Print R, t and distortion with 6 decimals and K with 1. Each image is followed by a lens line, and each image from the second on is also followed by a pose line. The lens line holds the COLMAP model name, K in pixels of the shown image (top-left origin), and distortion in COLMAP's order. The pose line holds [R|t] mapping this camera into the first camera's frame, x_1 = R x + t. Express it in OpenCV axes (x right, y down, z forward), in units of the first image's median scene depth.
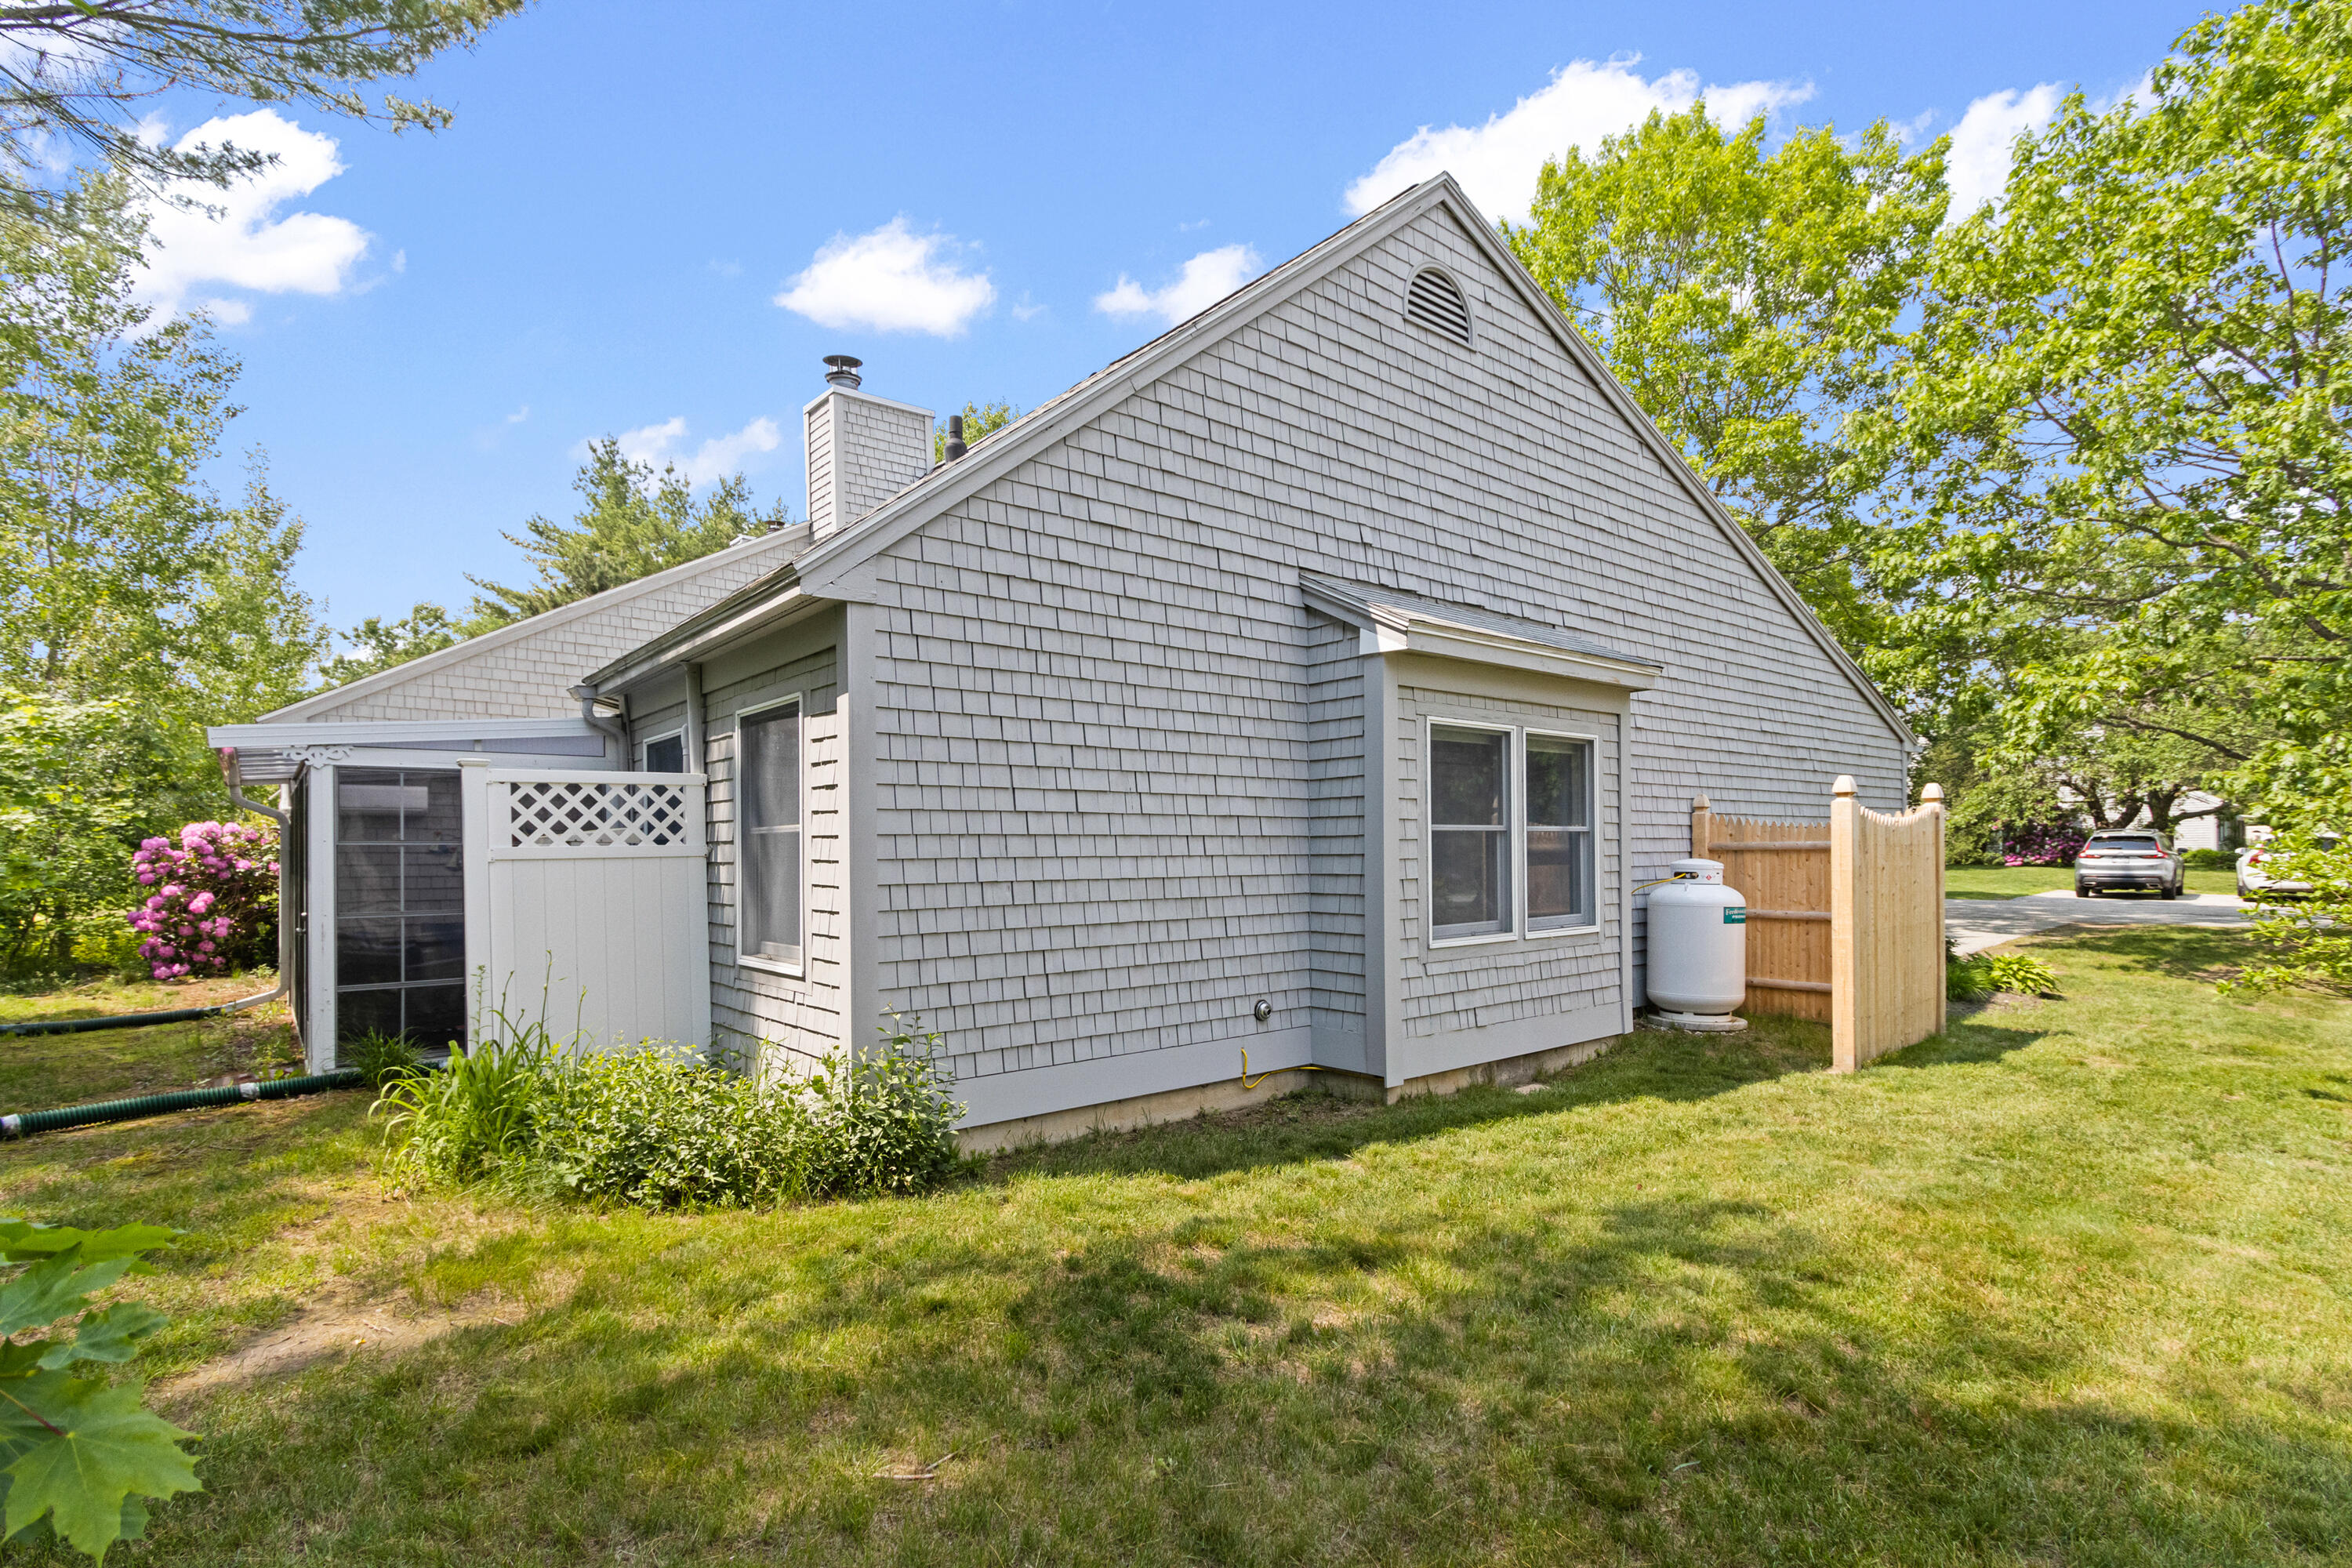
lens RADIAL K [[1100.2, 0, 1176.7], [0, 1100.2, 850.3], [0, 0, 1]] dist [0.000944, 0.000088]
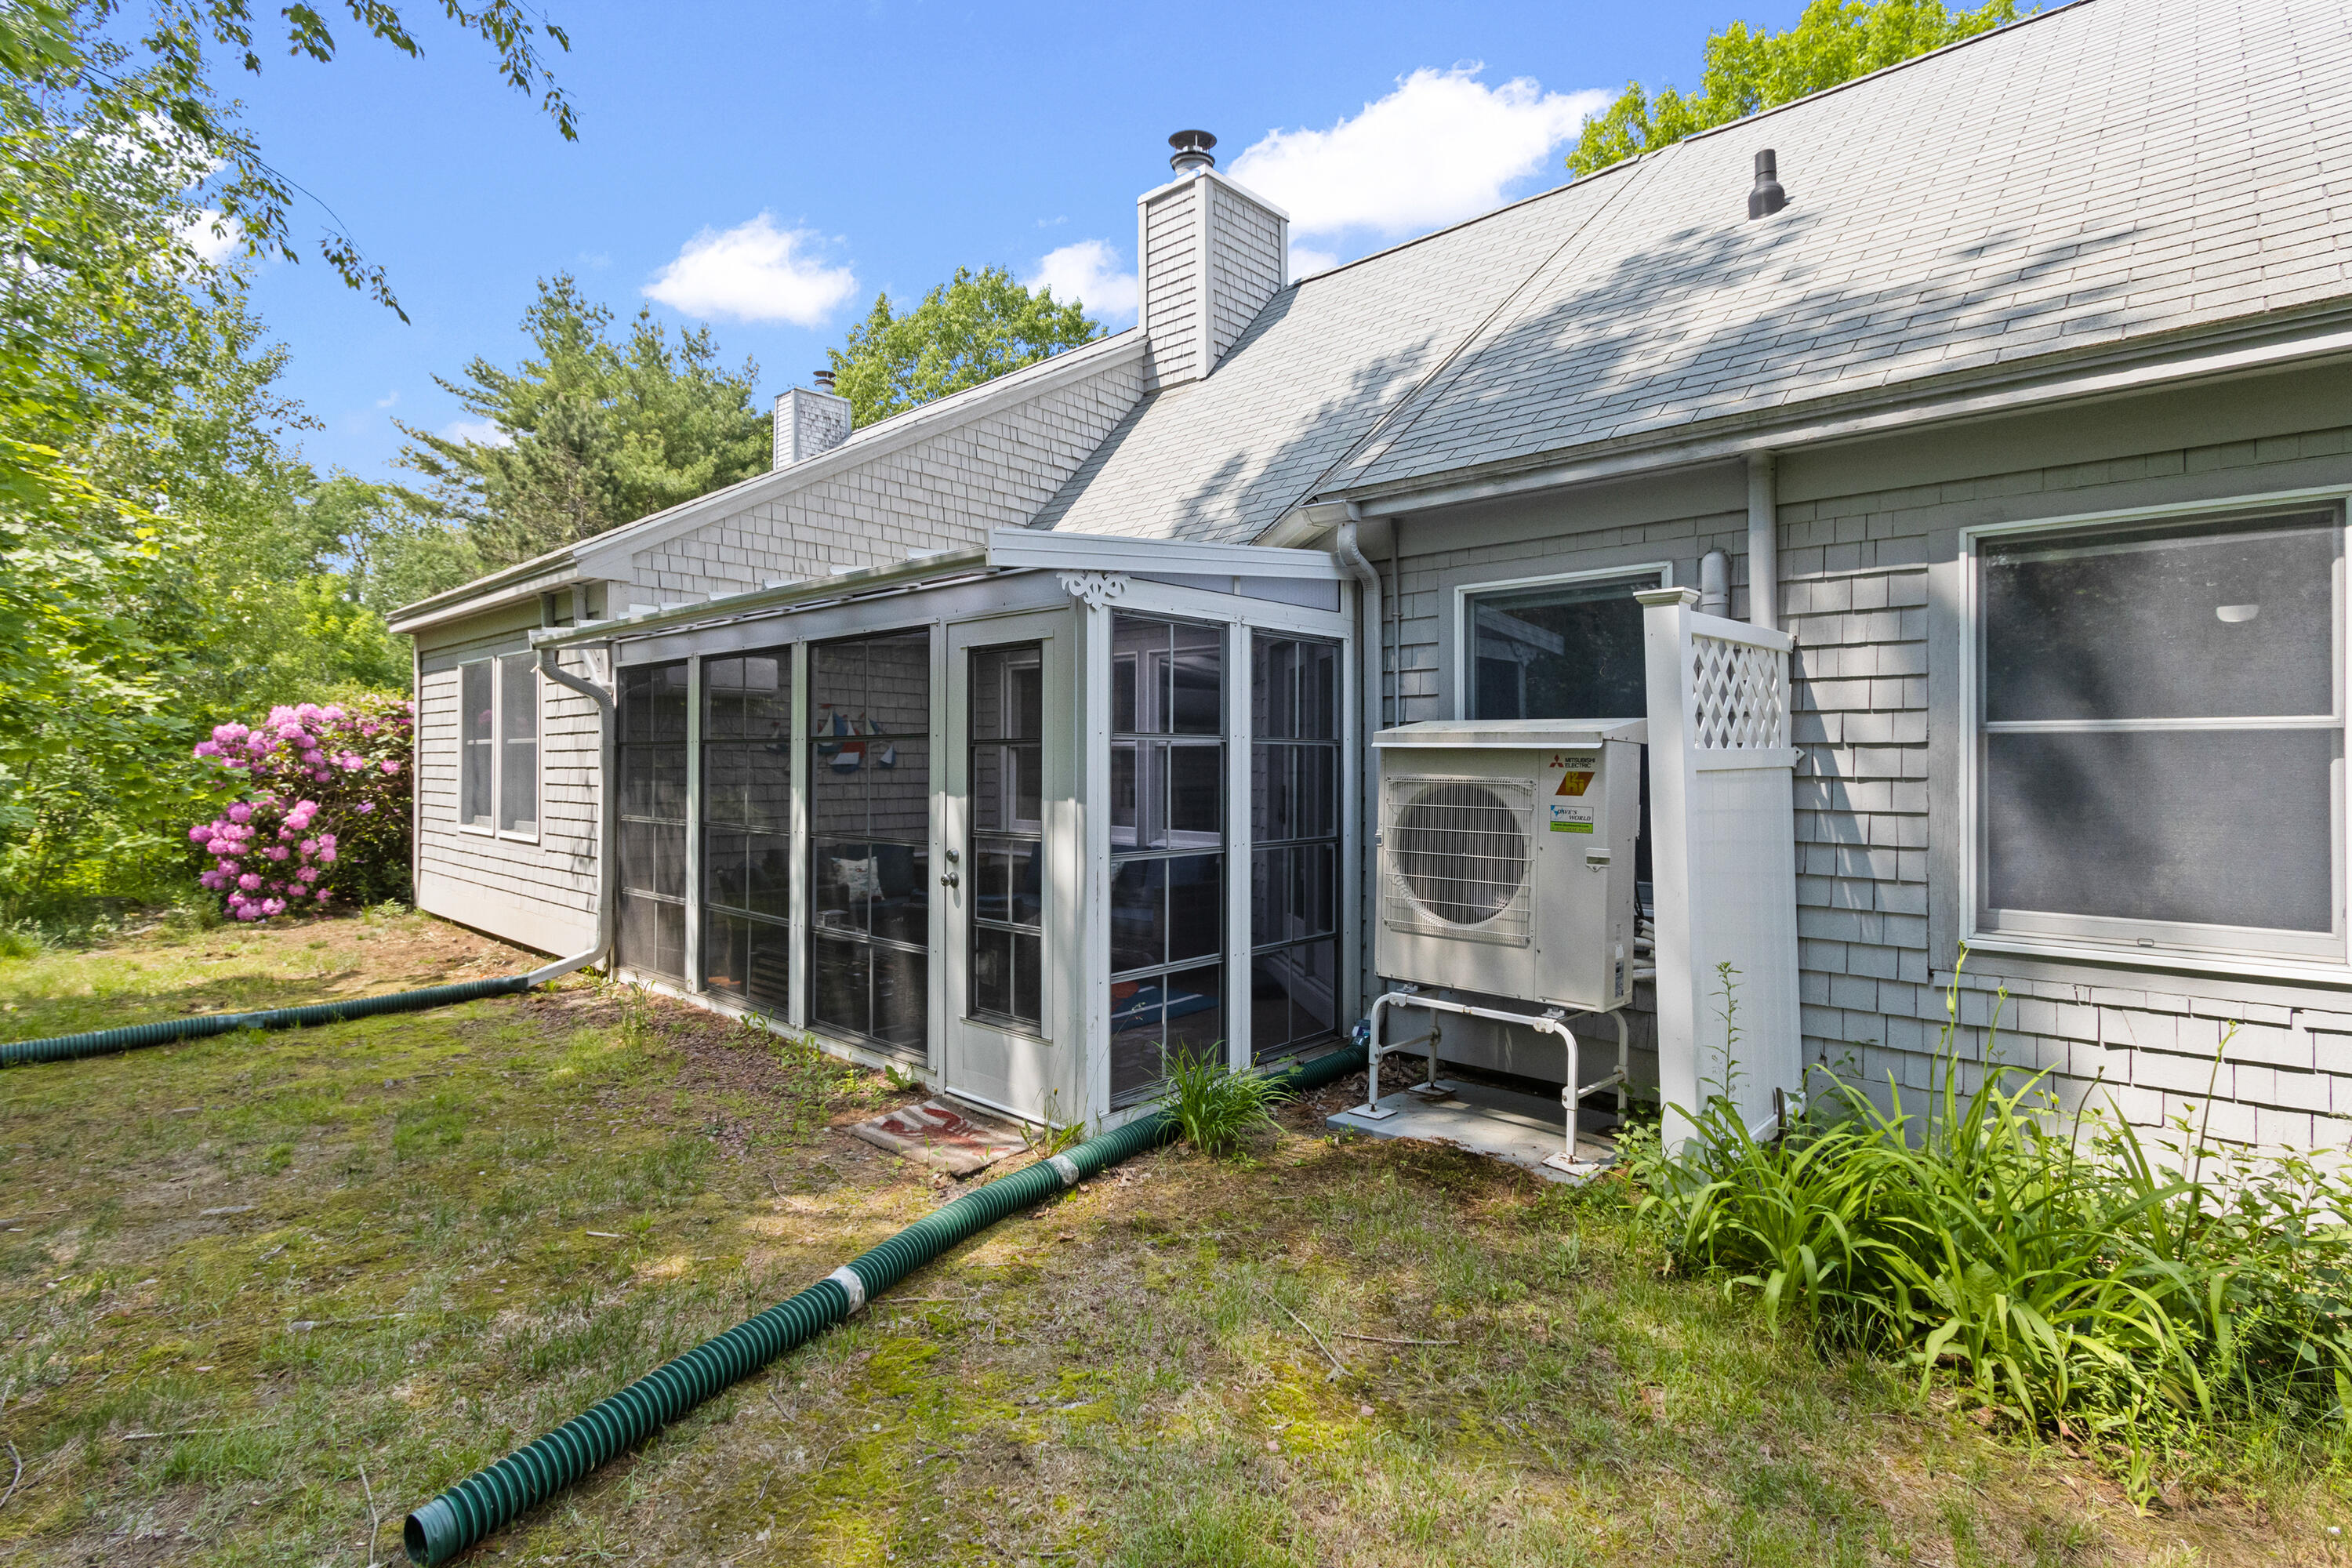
lens RADIAL K [[1116.8, 0, 1166.9], [0, 1116.8, 756.4], [0, 0, 1]] dist [0.002302, 0.000191]
pose [[0.993158, 0.013426, 0.116007, -0.401377], [-0.013244, 0.999910, -0.002340, 0.002860], [-0.116028, 0.000788, 0.993246, 0.195929]]
